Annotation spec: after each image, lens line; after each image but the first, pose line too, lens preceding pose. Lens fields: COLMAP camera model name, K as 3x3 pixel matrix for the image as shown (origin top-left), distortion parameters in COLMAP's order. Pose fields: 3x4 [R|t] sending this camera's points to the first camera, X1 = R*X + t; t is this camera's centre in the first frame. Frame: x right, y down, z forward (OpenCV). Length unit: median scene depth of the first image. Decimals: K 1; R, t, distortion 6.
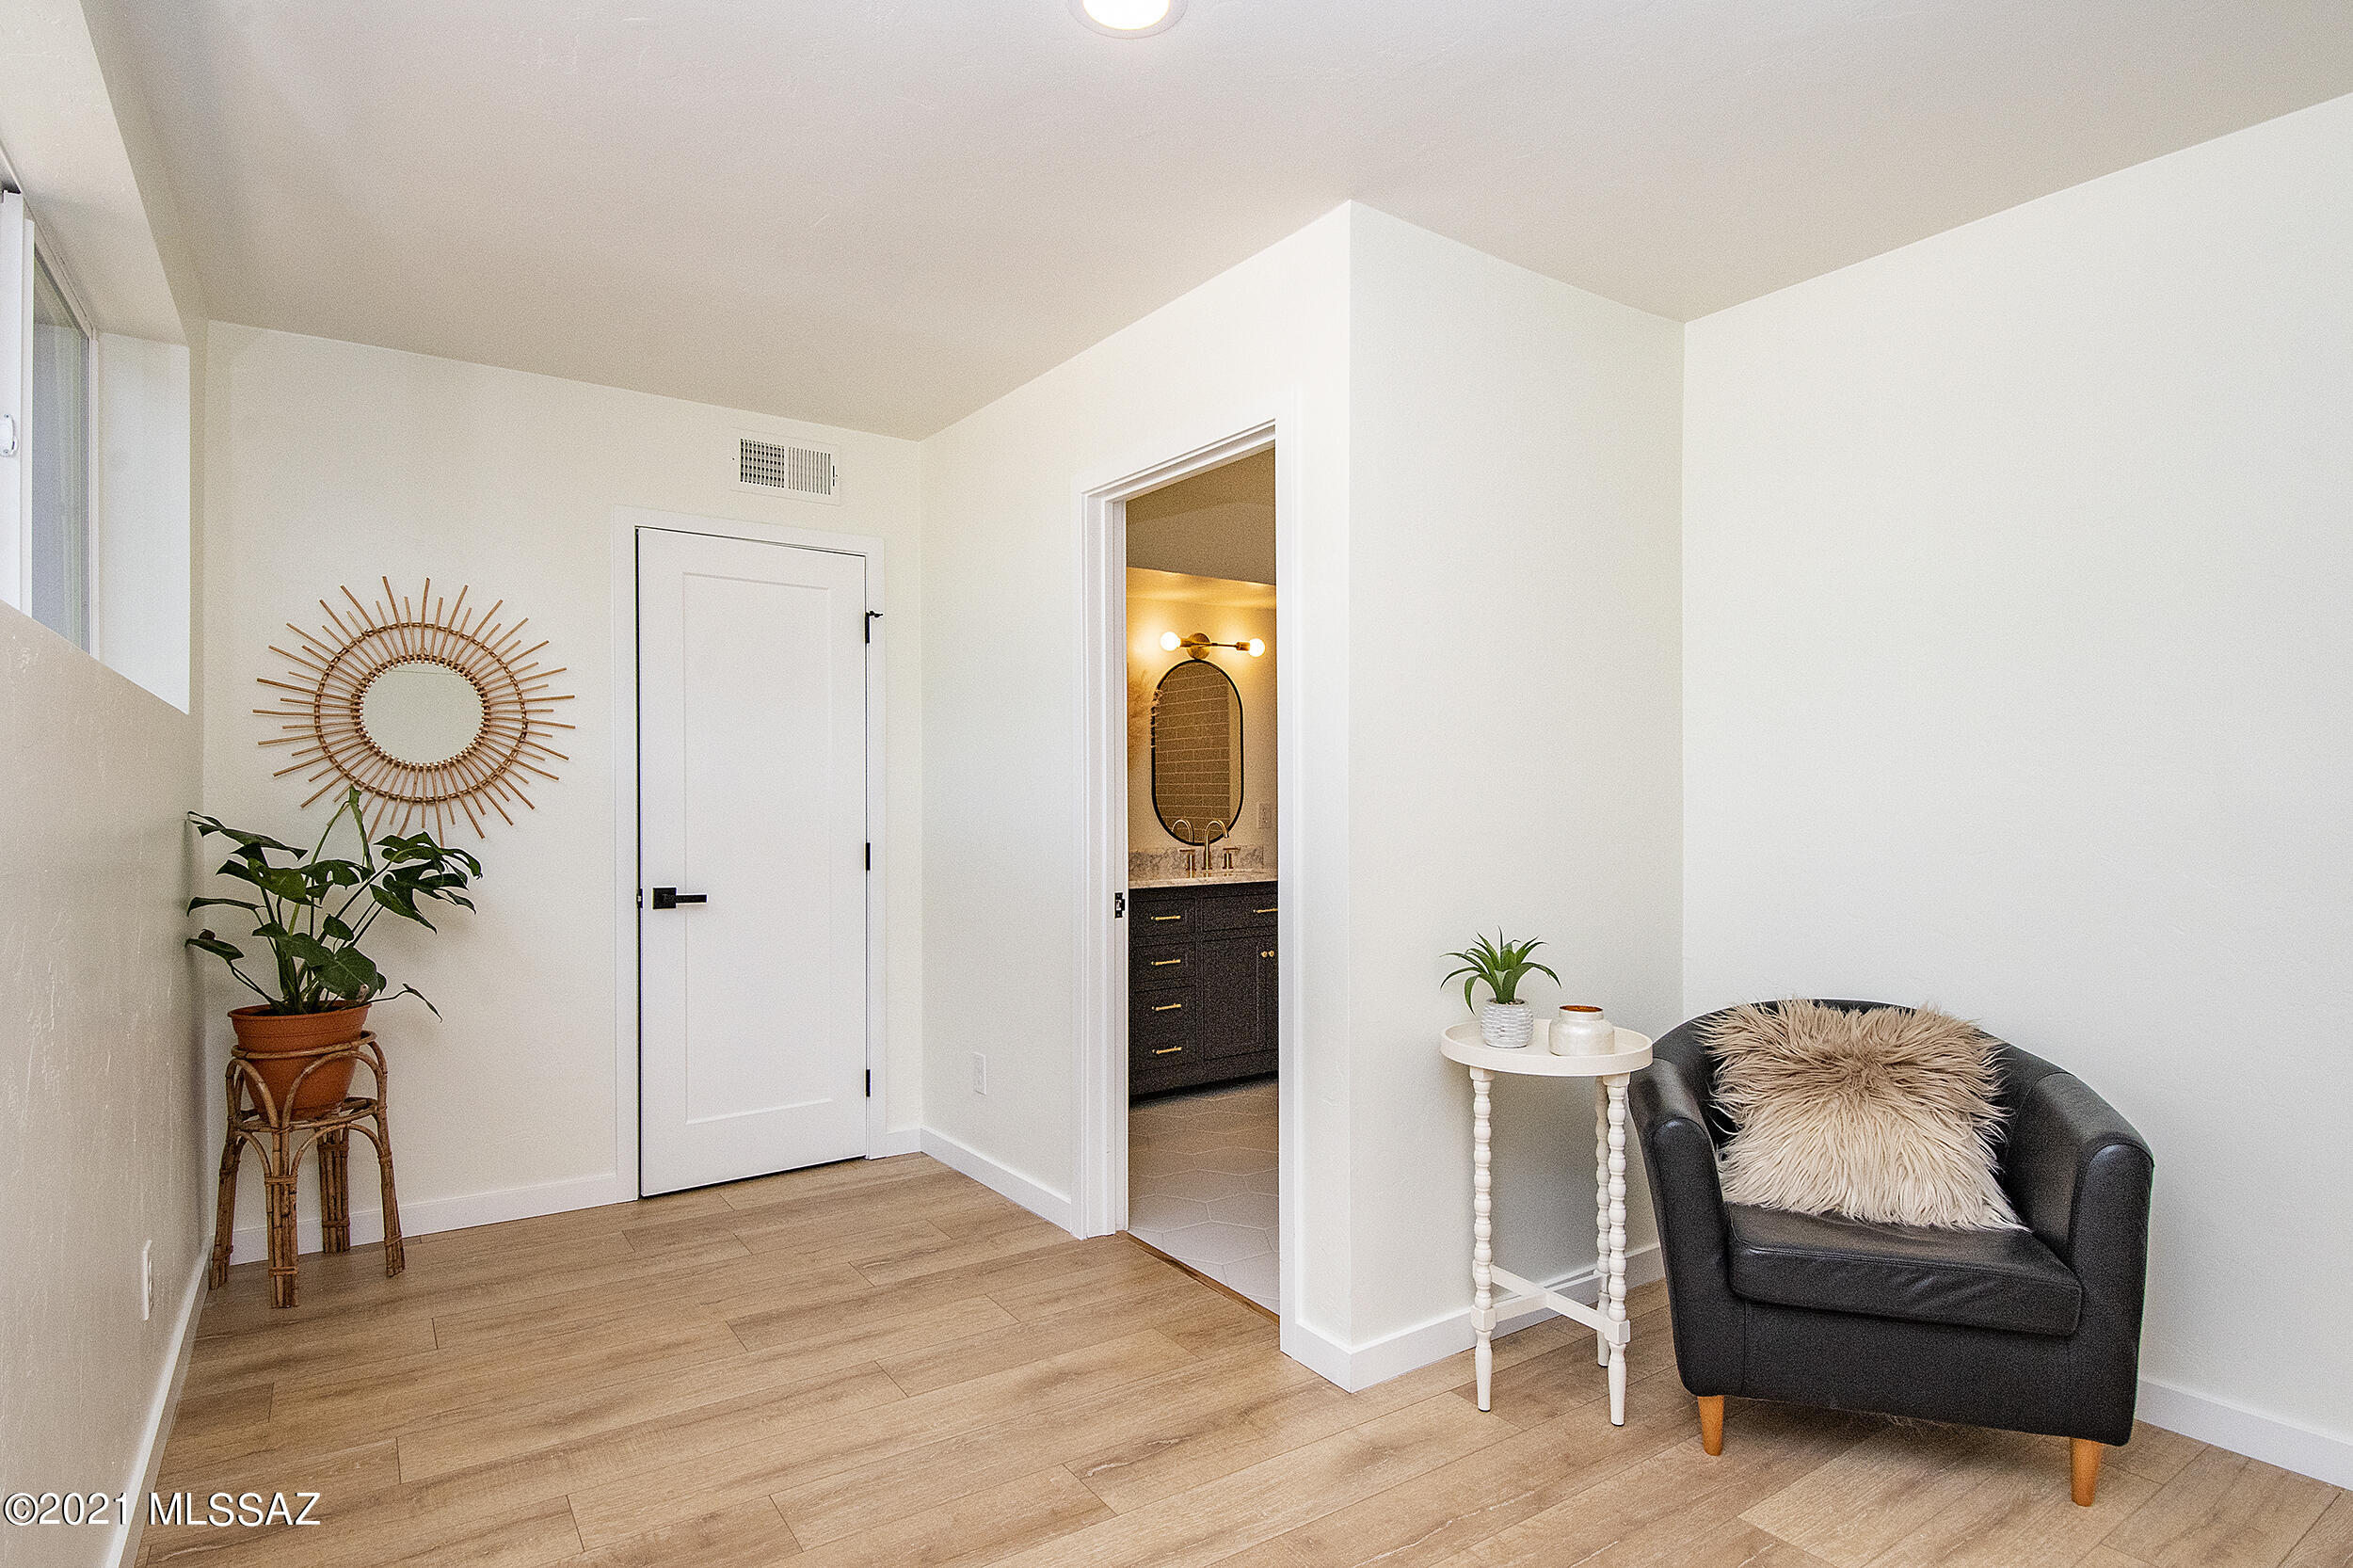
lens RADIAL K [[1248.6, 0, 1179.7], [0, 1248.6, 784.1], [0, 0, 1]] dist [0.001391, -0.005914]
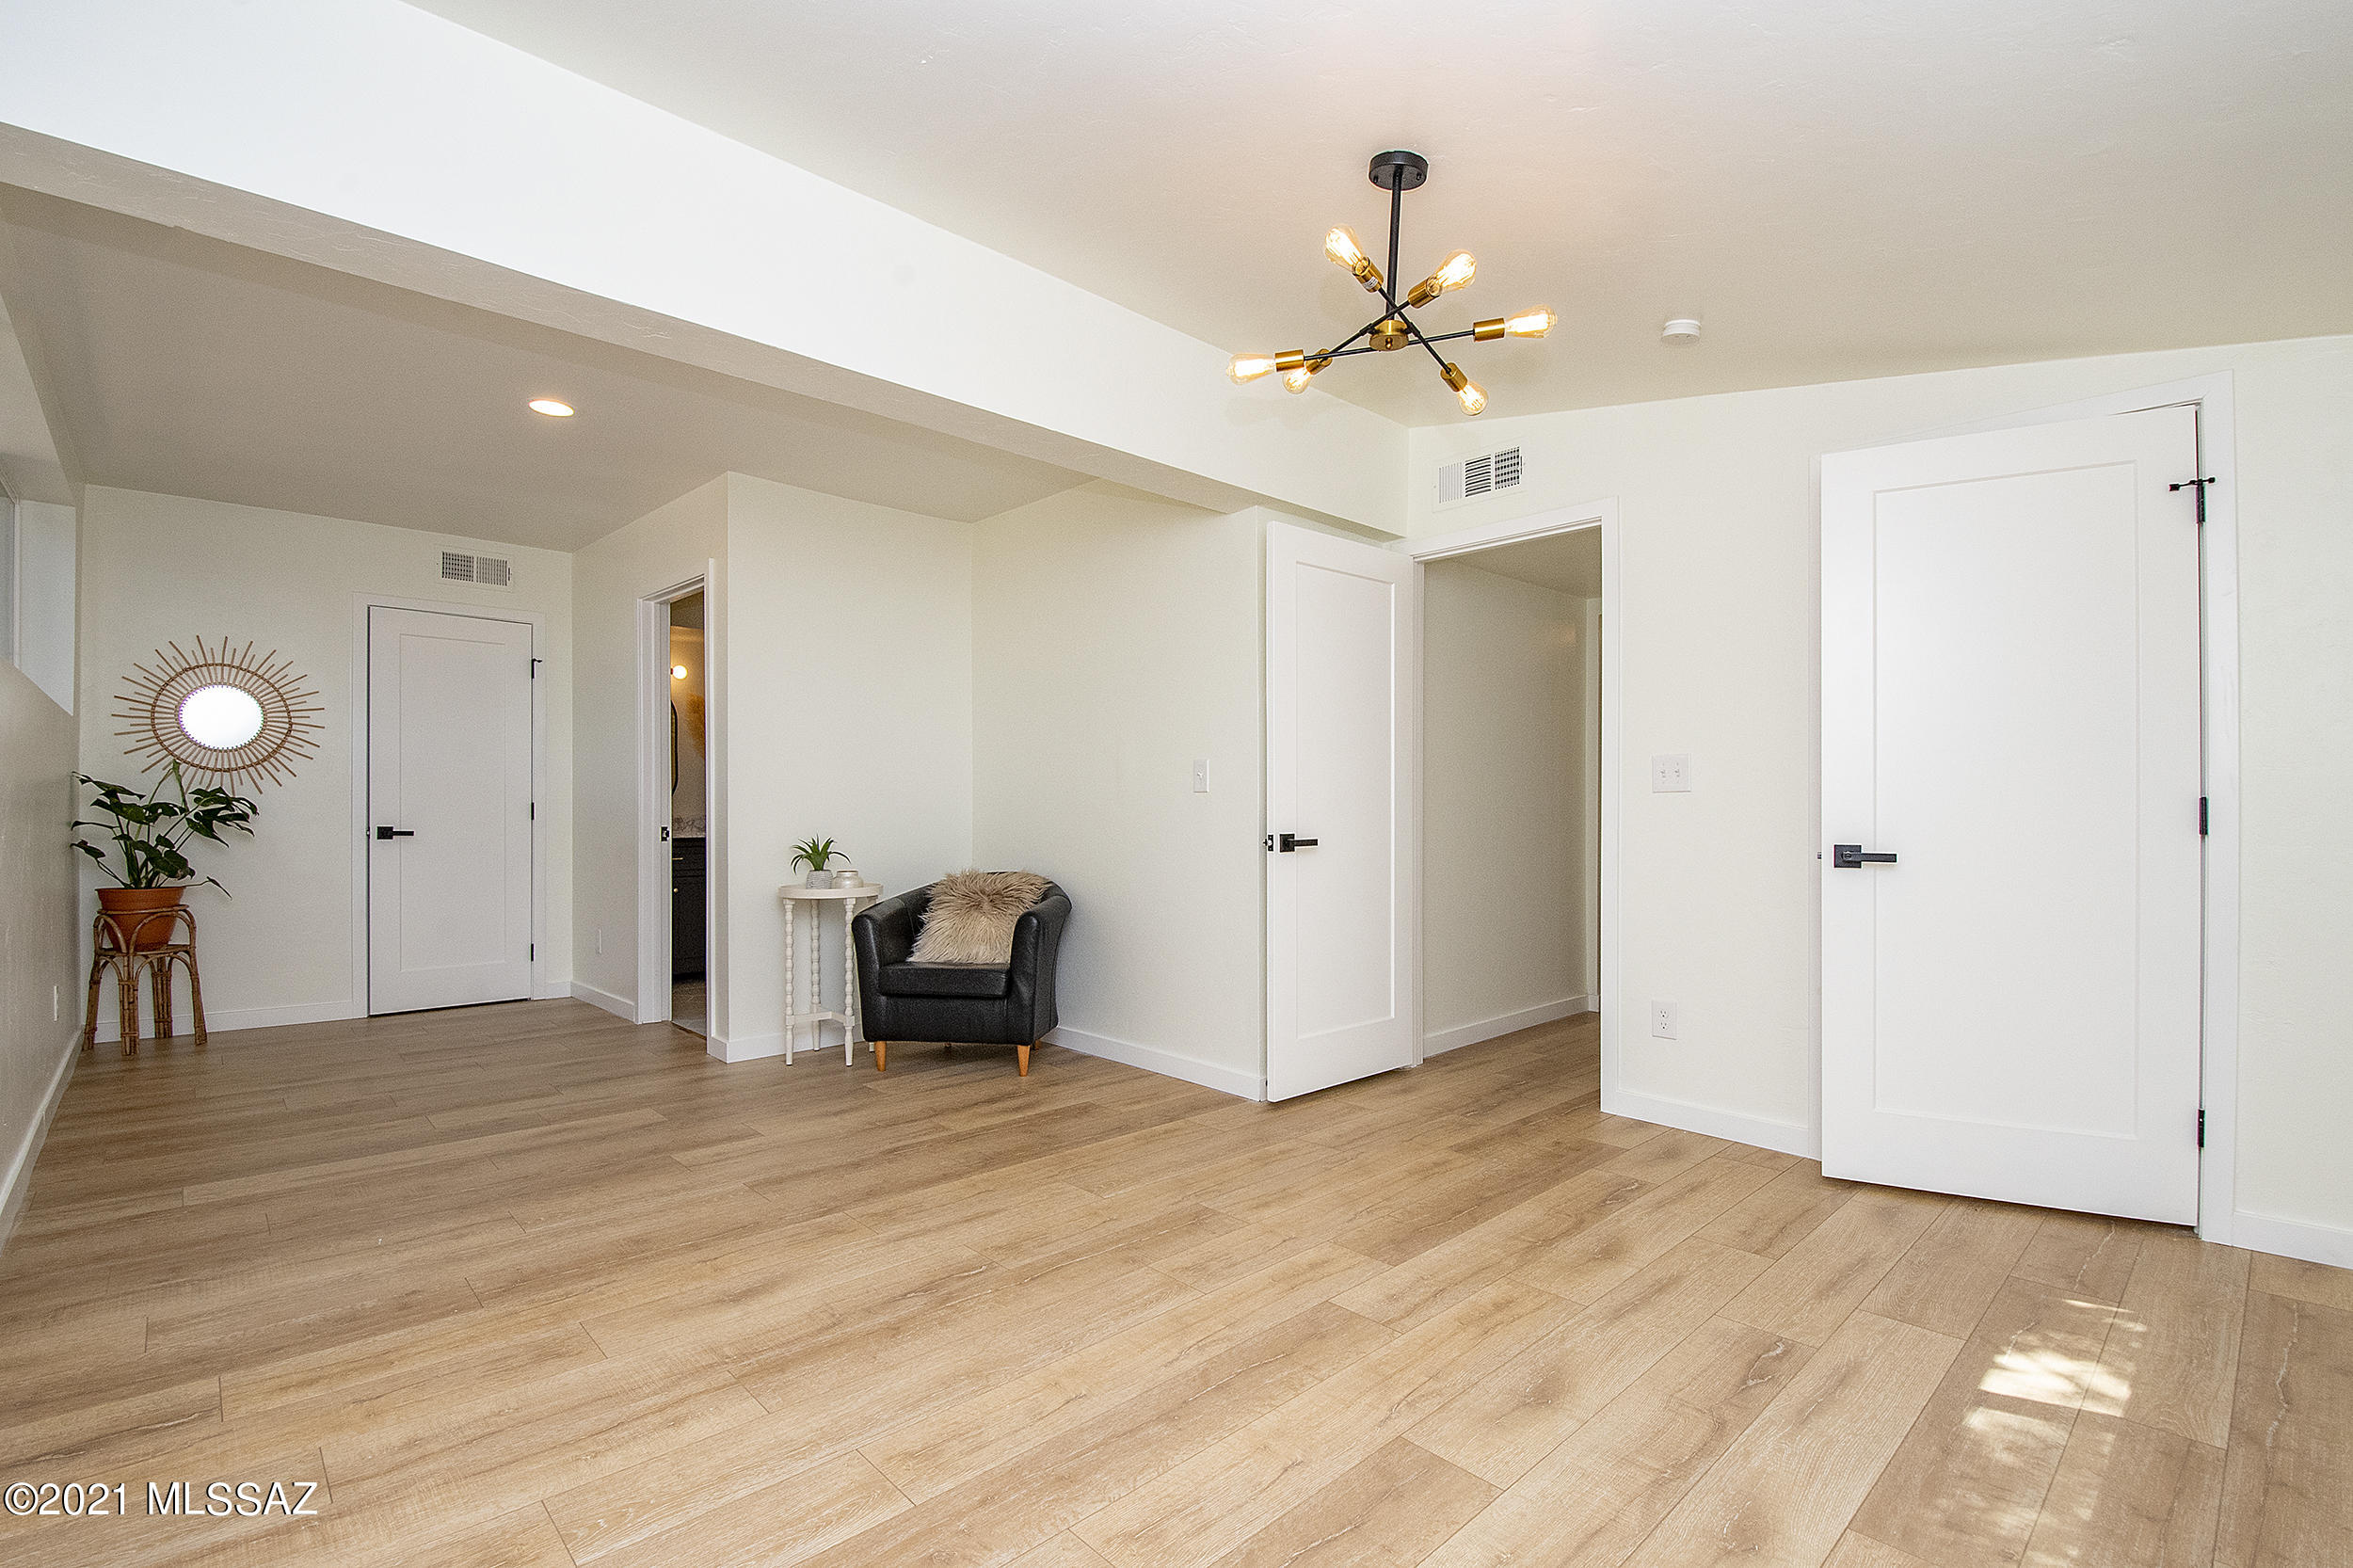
lens RADIAL K [[1081.2, 0, 1170.8], [0, 1081.2, 790.3], [0, 0, 1]] dist [-0.016019, -0.004321]
pose [[0.986979, 0.004685, 0.160783, 0.443642], [-0.004116, 0.999984, -0.003875, 0.043429], [-0.160799, 0.003163, 0.986982, -0.646482]]
